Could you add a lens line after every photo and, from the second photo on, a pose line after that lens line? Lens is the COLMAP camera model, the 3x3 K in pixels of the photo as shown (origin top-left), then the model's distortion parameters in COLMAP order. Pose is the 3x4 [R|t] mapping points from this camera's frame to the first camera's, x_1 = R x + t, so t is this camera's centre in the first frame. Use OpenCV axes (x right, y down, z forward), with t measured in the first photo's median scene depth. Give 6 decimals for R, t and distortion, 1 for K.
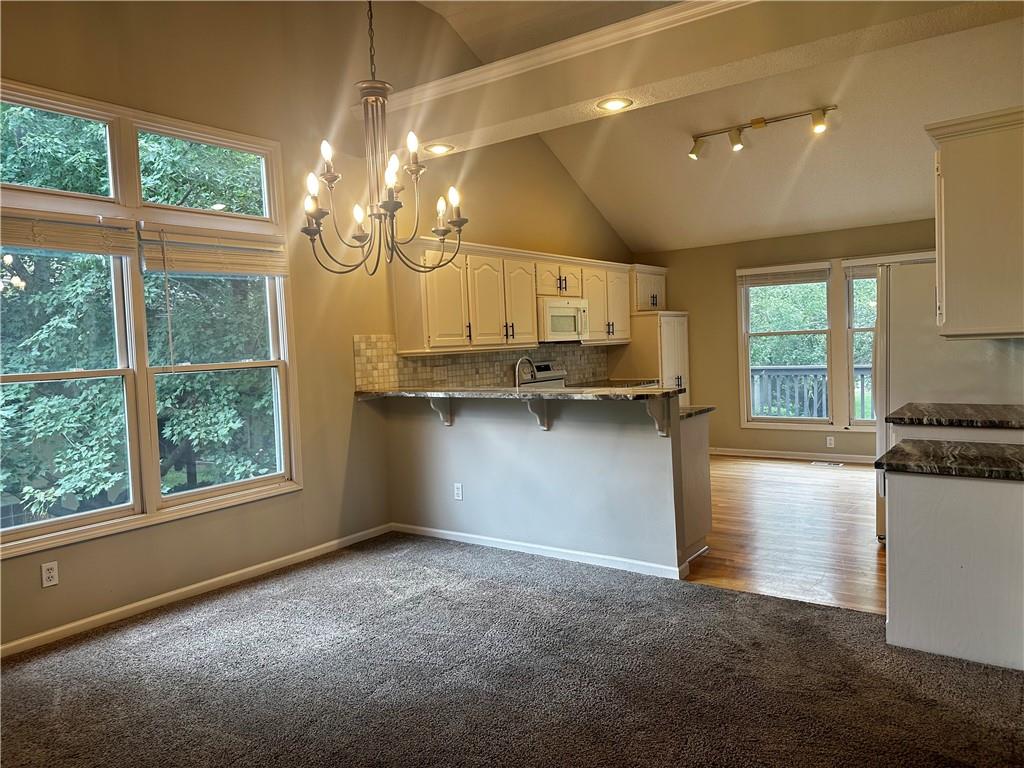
lens RADIAL K [[714.3, 0, 502.7], [0, 714.3, 382.1], [0, 0, 1]] dist [0.053537, -0.061338]
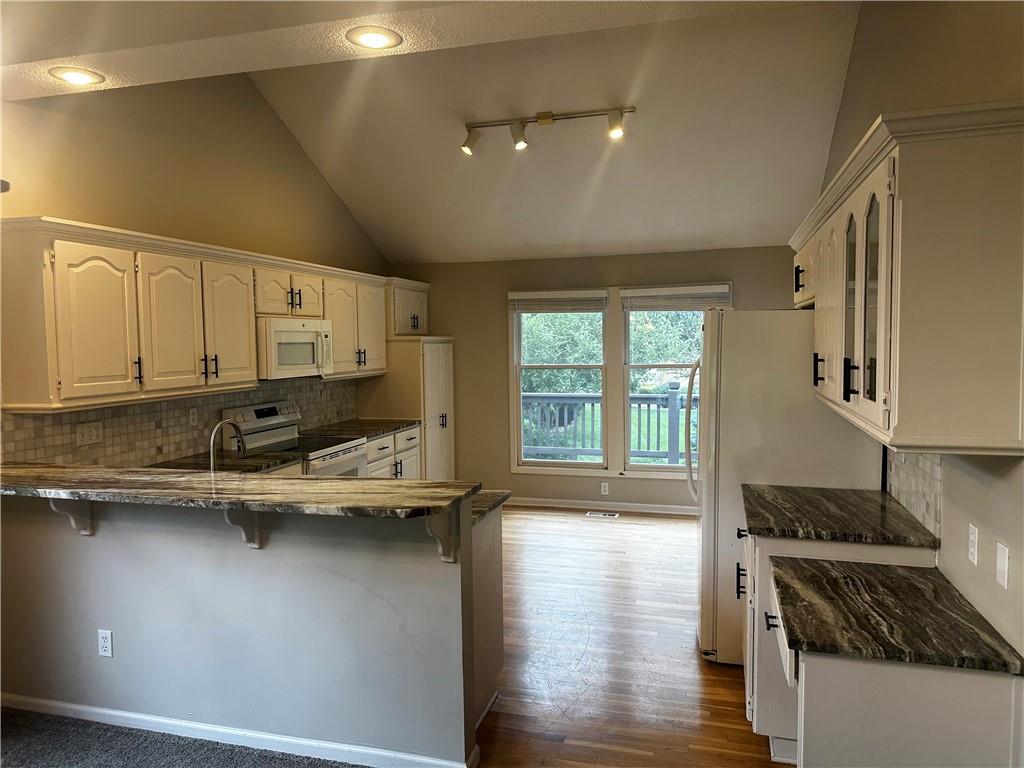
lens RADIAL K [[714.3, 0, 516.1], [0, 714.3, 385.3], [0, 0, 1]] dist [0.053537, -0.061338]
pose [[0.932186, 0.008885, 0.361871, 0.030761], [-0.008687, 0.999960, -0.002174, -0.053357], [-0.361876, -0.001117, 0.932226, 0.249681]]
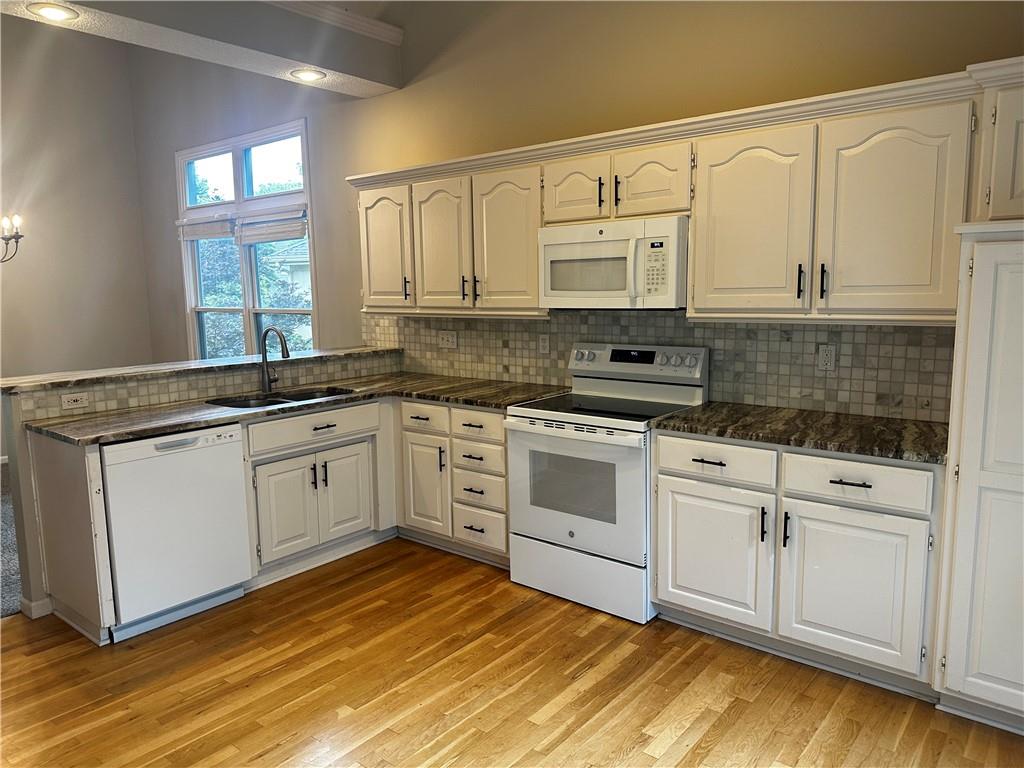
lens RADIAL K [[714.3, 0, 513.6], [0, 714.3, 390.5], [0, 0, 1]] dist [0.053537, -0.061338]
pose [[-0.046876, 0.185229, -0.981577, 0.652090], [-0.038016, 0.981614, 0.187052, -0.100863], [0.998177, 0.046084, -0.038972, 1.040096]]
